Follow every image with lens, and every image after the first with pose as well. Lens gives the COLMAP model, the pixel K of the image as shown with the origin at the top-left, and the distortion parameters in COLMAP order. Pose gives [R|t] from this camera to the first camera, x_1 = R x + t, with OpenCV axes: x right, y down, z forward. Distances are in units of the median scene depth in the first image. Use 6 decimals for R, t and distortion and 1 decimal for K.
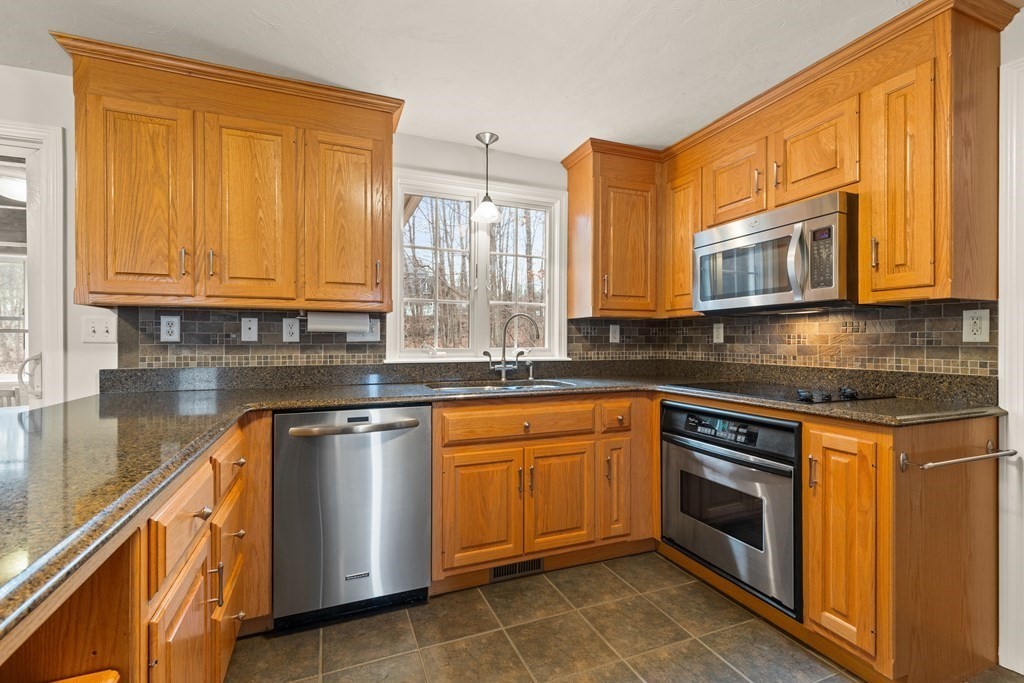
lens RADIAL K [[464.5, 0, 518.0], [0, 464.5, 340.7], [0, 0, 1]] dist [0.008141, -0.000487]
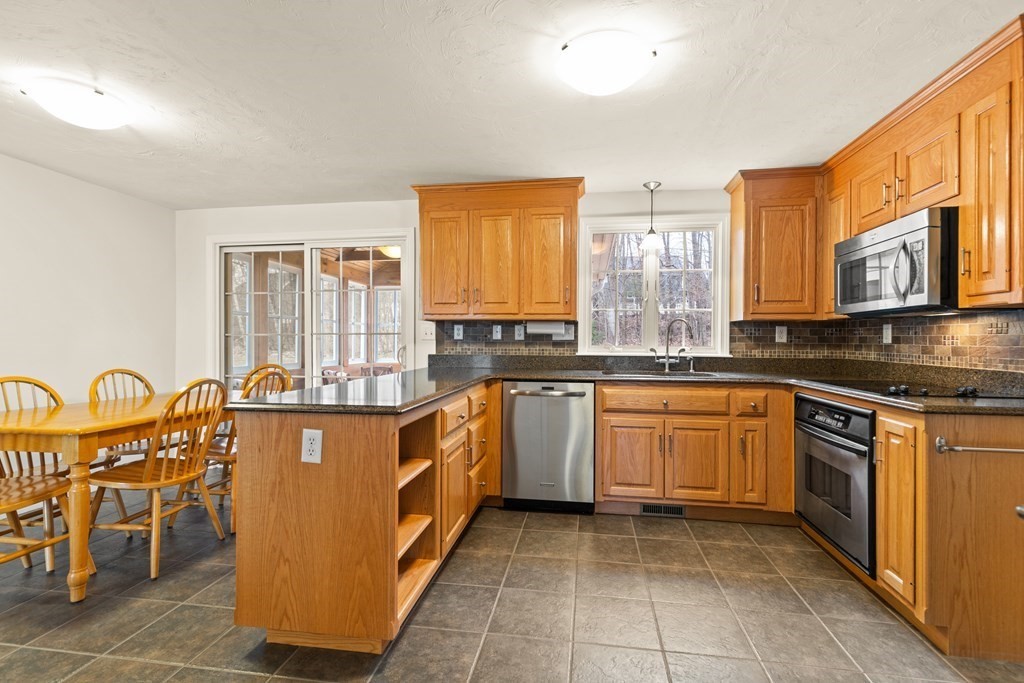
lens RADIAL K [[464.5, 0, 518.0], [0, 464.5, 340.7], [0, 0, 1]] dist [0.008141, -0.000487]
pose [[0.856113, 0.006325, -0.516750, 0.334057], [-0.004497, 0.999978, 0.004790, -0.003028], [0.516770, -0.001777, 0.856123, -0.364049]]
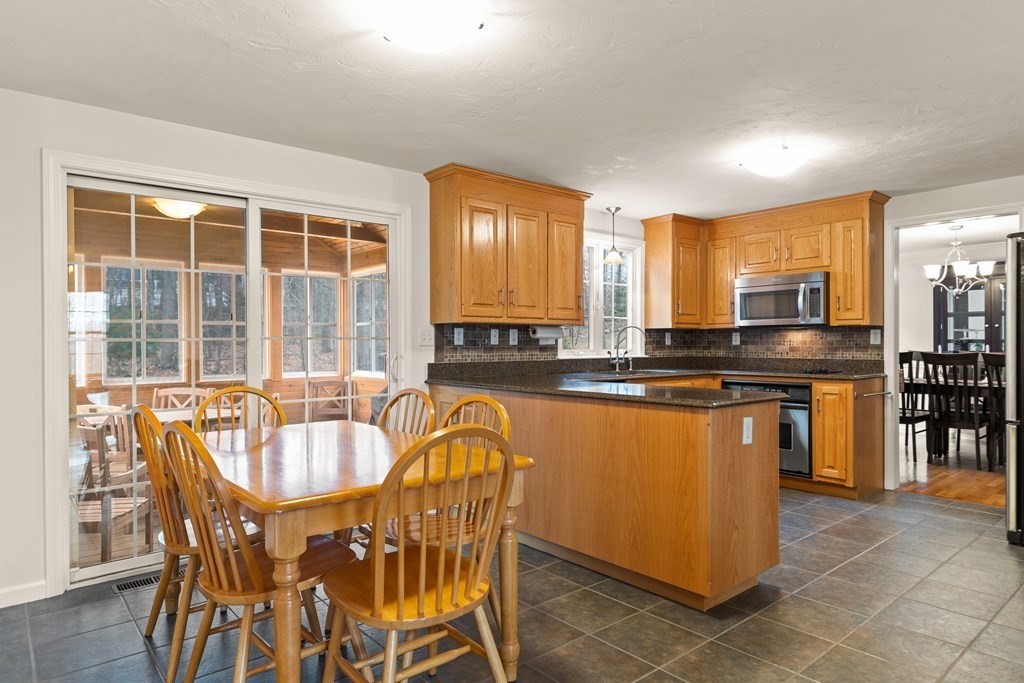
lens RADIAL K [[619.3, 0, 512.0], [0, 619.3, 341.5], [0, 0, 1]] dist [0.001438, 0.000300]
pose [[0.951825, -0.001056, 0.306640, -1.149916], [0.001285, 0.999999, -0.000545, -0.008137], [-0.306639, 0.000913, 0.951825, -0.930324]]
